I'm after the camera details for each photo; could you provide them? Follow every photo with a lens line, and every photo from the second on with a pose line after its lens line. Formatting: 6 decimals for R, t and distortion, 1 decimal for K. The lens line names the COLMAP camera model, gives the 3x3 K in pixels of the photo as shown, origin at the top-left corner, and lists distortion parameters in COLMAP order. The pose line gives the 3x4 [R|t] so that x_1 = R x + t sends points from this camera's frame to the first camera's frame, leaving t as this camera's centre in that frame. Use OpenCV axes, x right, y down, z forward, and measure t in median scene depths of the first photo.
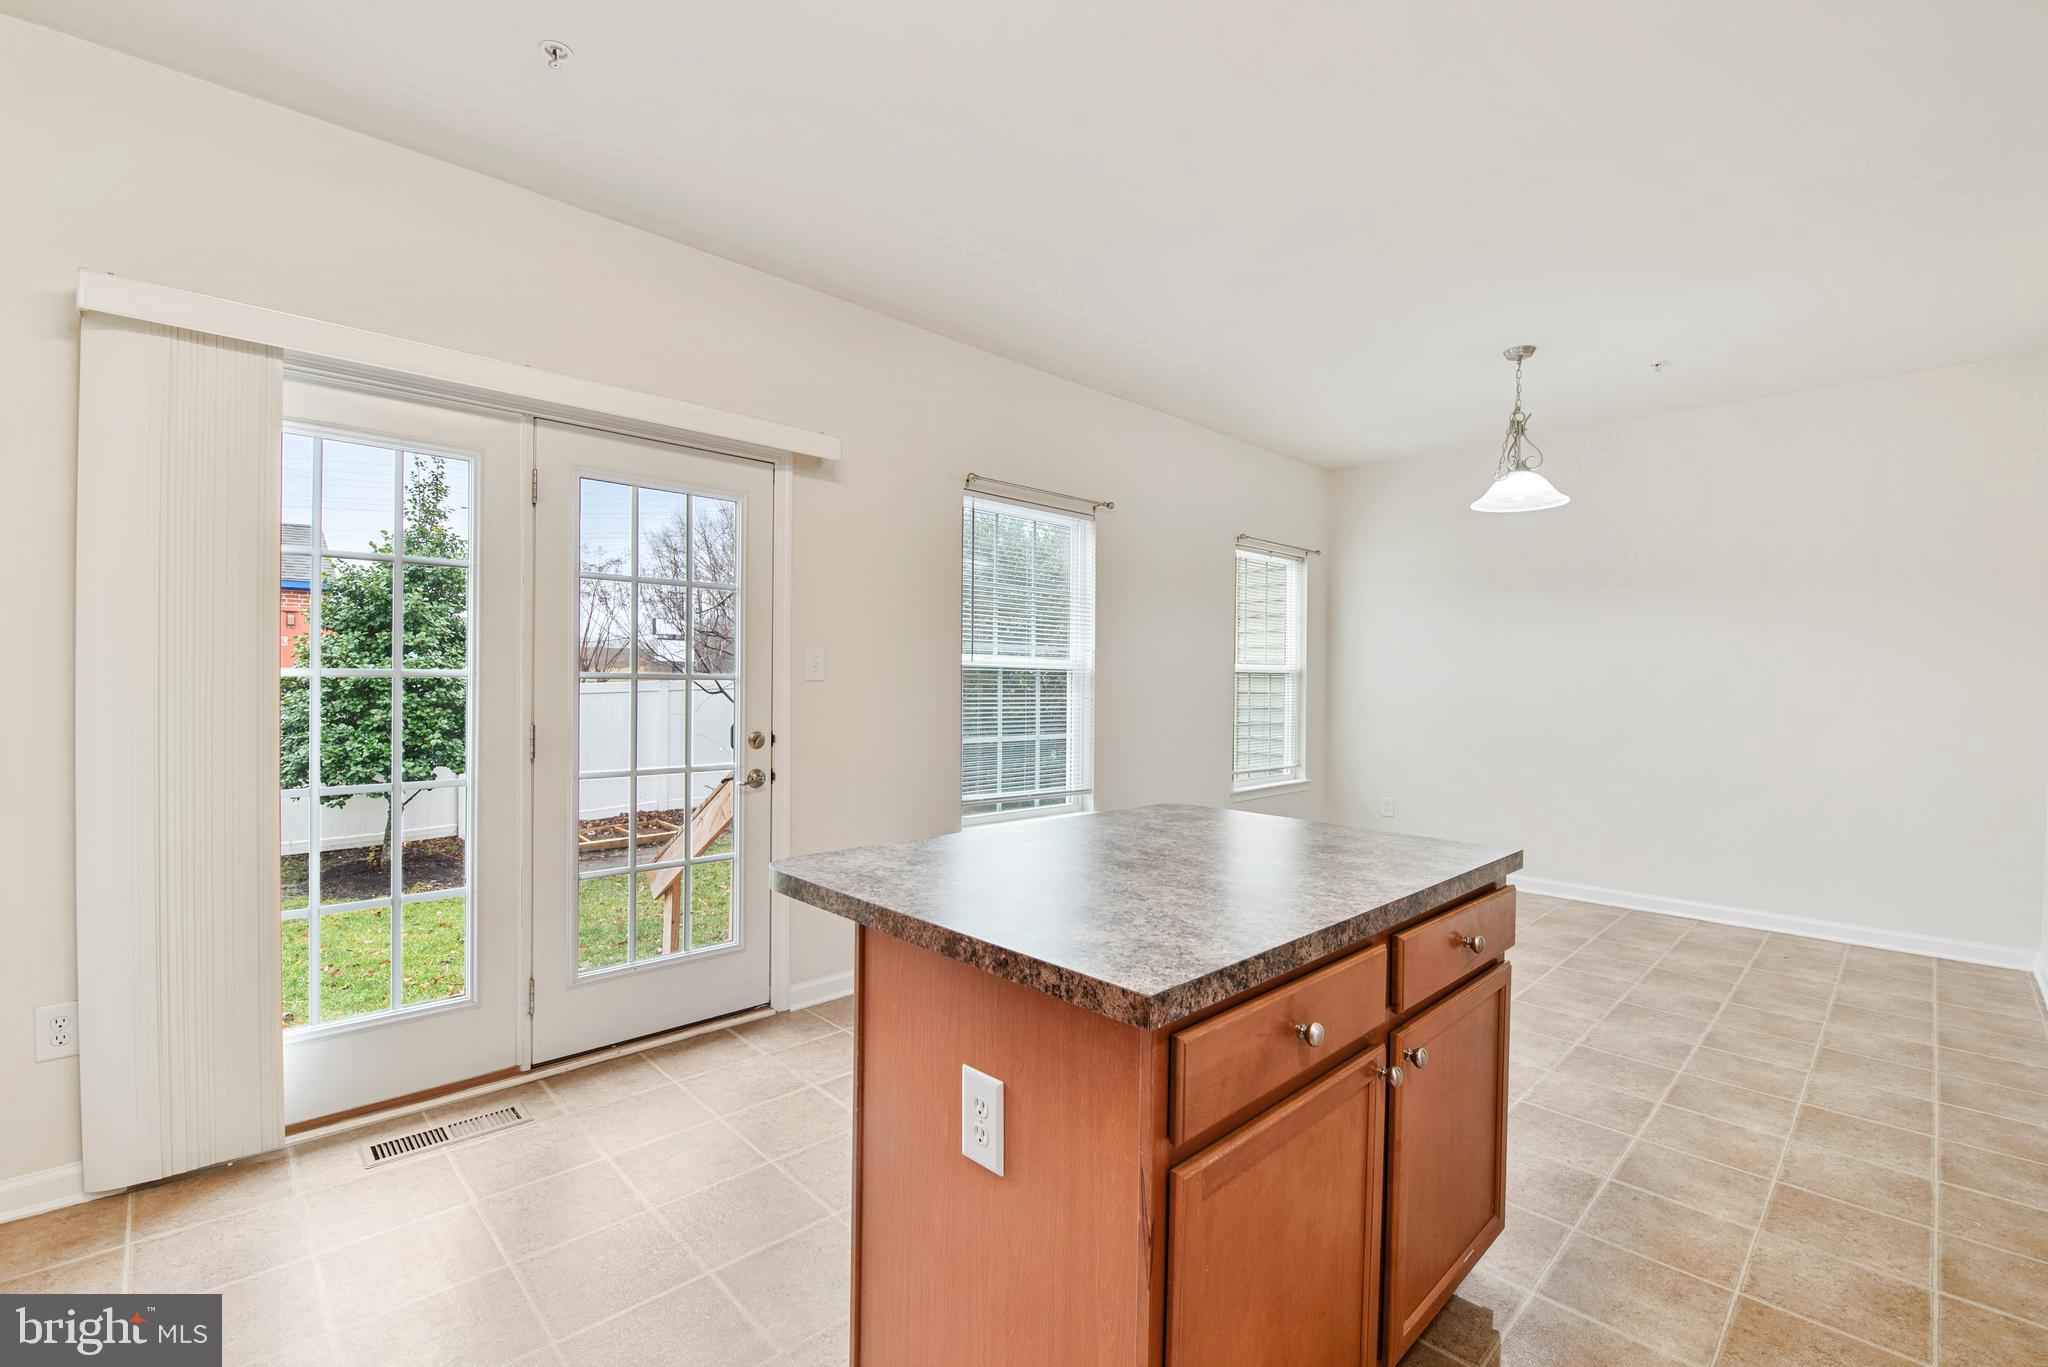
lens RADIAL K [[900.1, 0, 1015.1], [0, 900.1, 690.6], [0, 0, 1]] dist [0.000812, 0.000050]
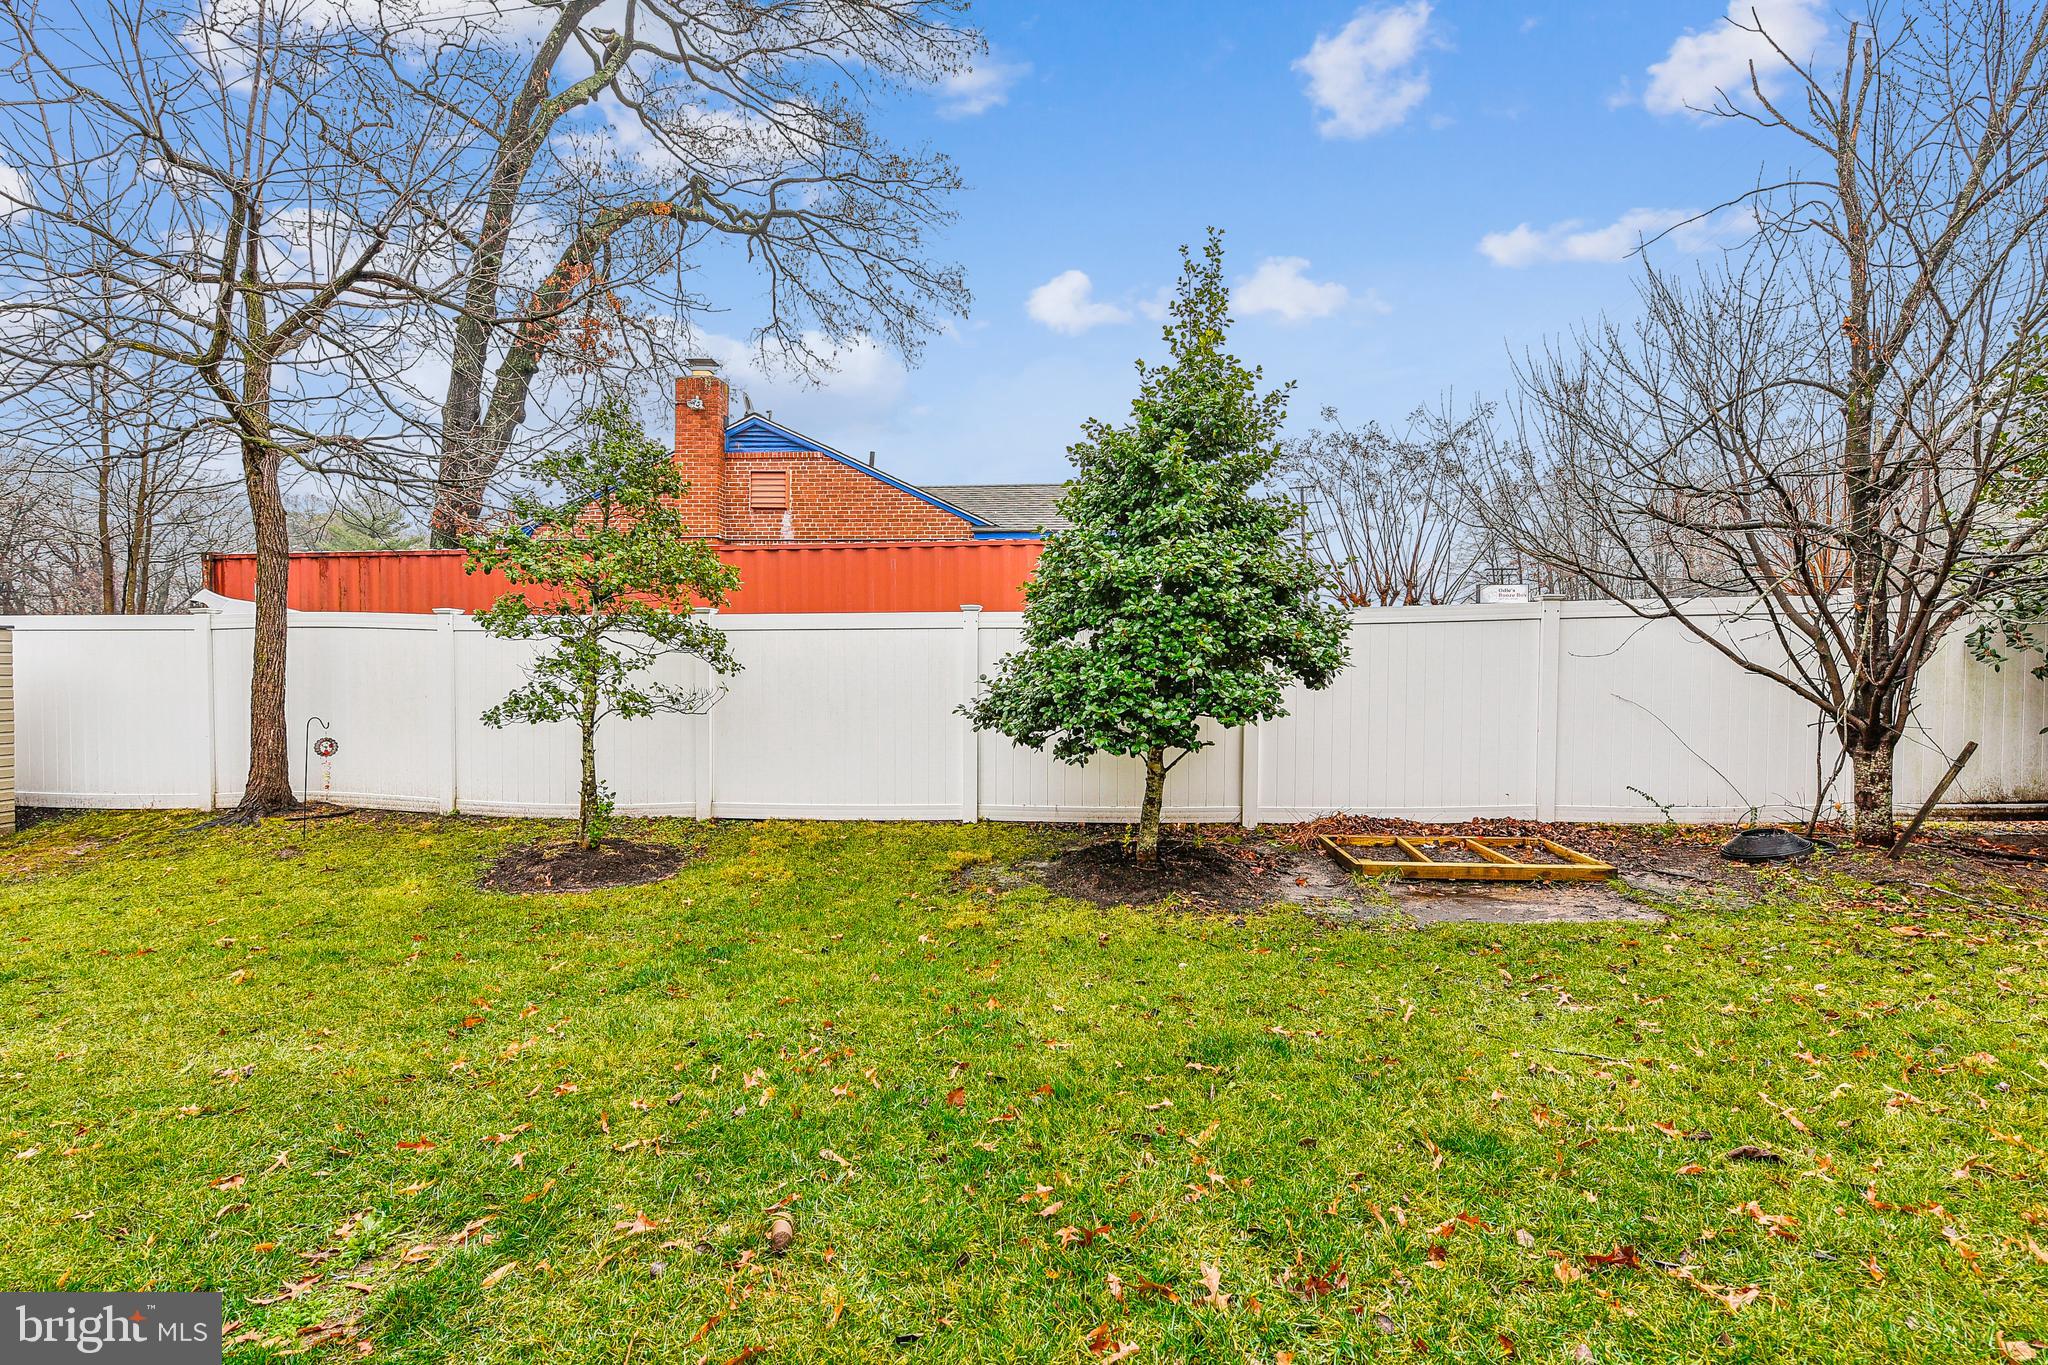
lens RADIAL K [[900.1, 0, 992.6], [0, 900.1, 647.4], [0, 0, 1]] dist [0.000812, 0.000050]
pose [[0.659197, -0.001348, -0.751969, -0.284615], [-0.018814, 0.999656, -0.018284, 0.055823], [0.751735, 0.026200, 0.658945, 0.511184]]
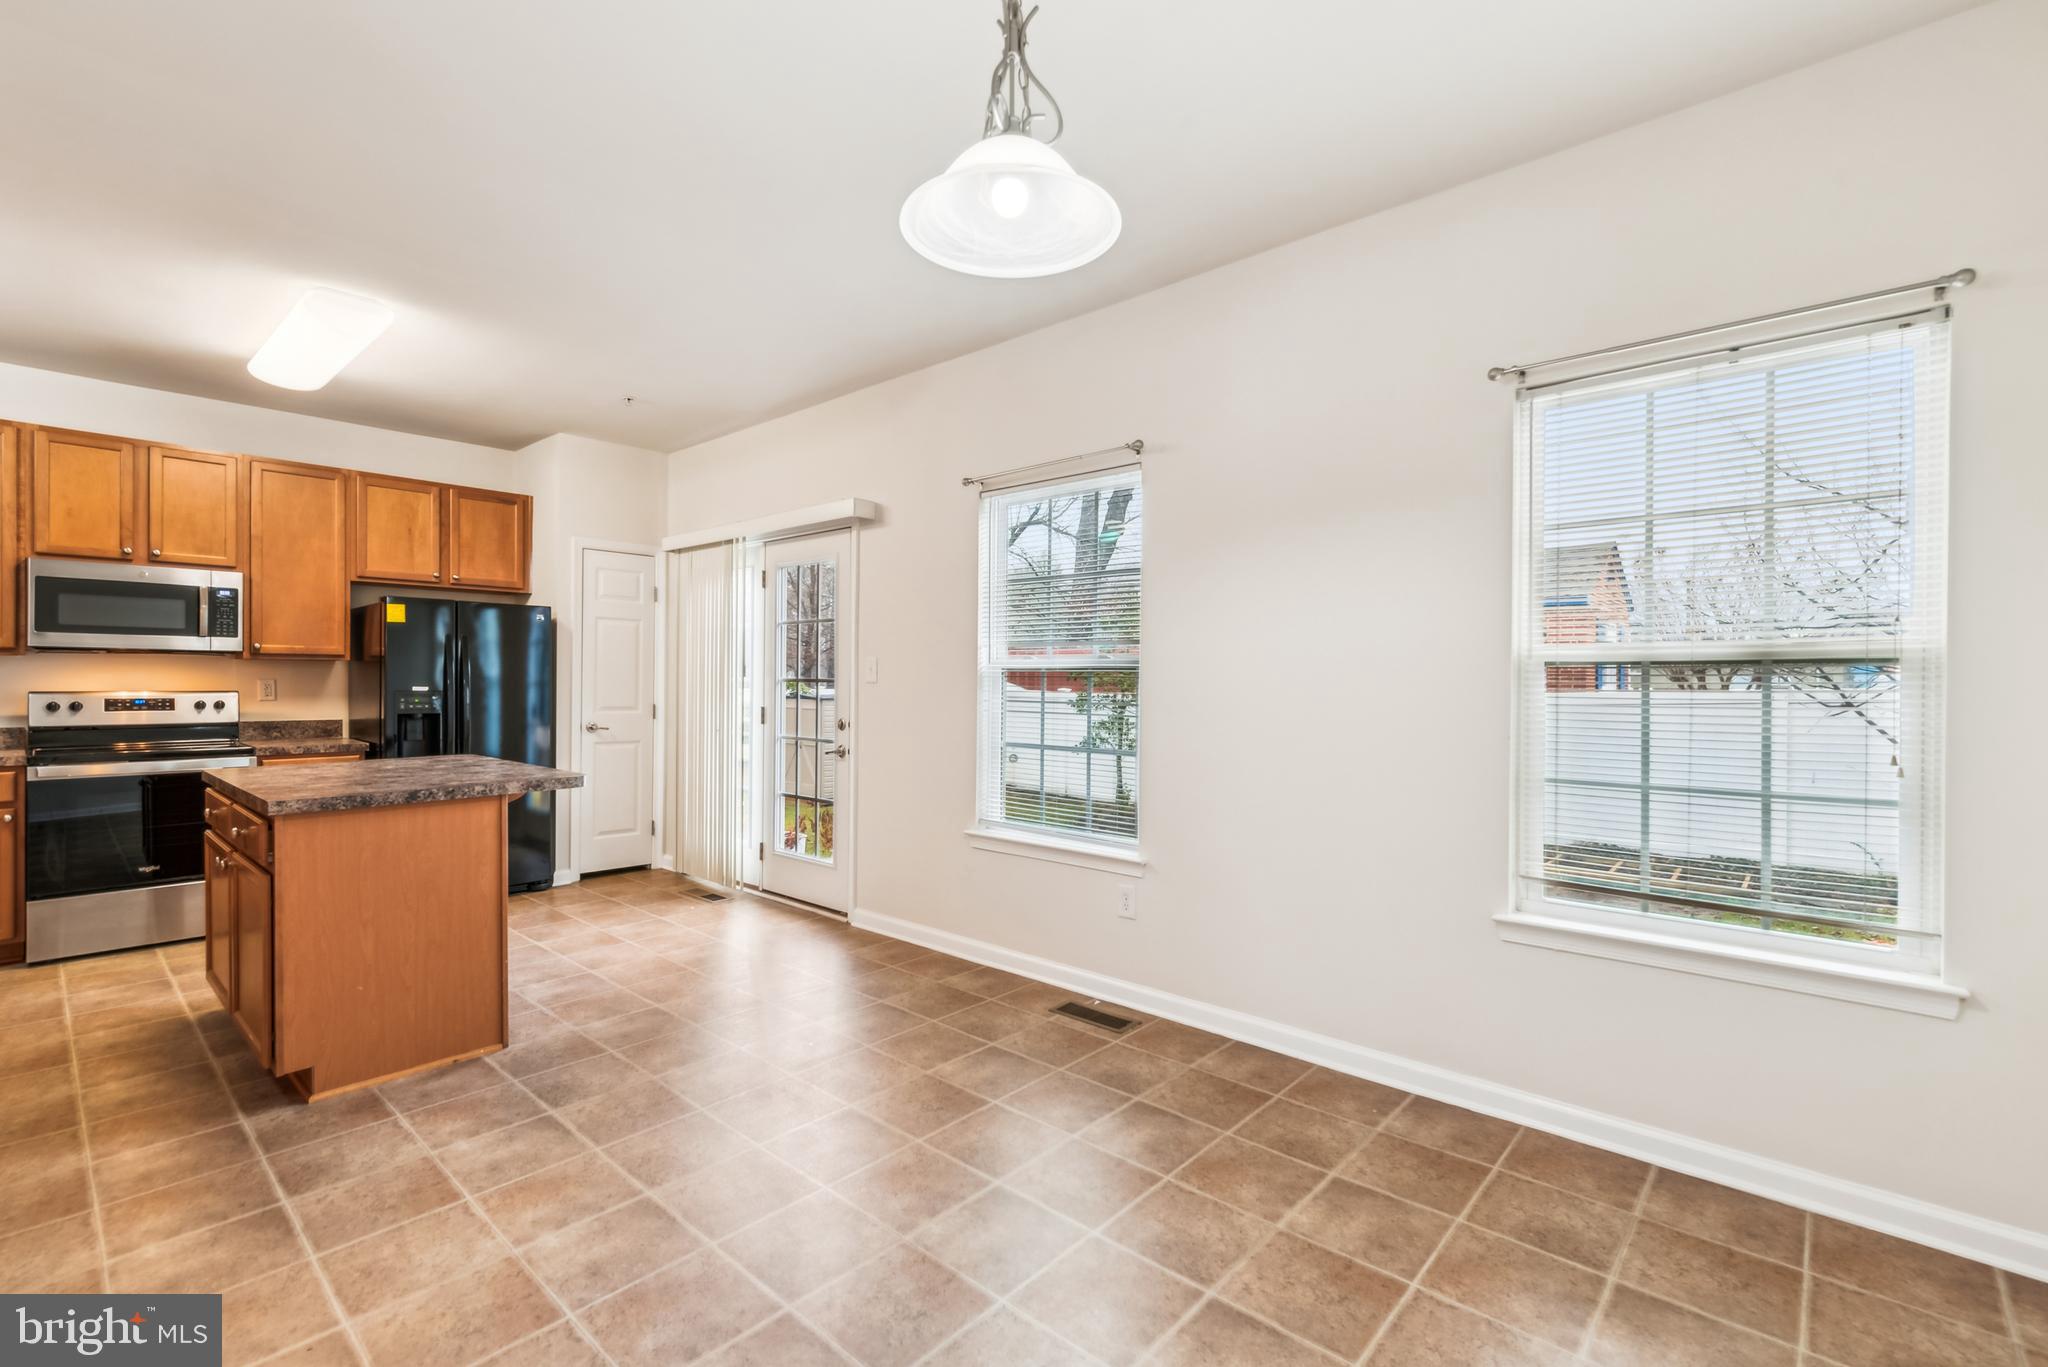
lens RADIAL K [[900.1, 0, 1018.5], [0, 900.1, 670.6], [0, 0, 1]] dist [0.000812, 0.000050]
pose [[0.080264, -0.018966, -0.996593, 0.465949], [-0.004761, 0.999800, -0.019410, -0.001533], [0.996762, 0.006303, 0.080158, 0.469870]]
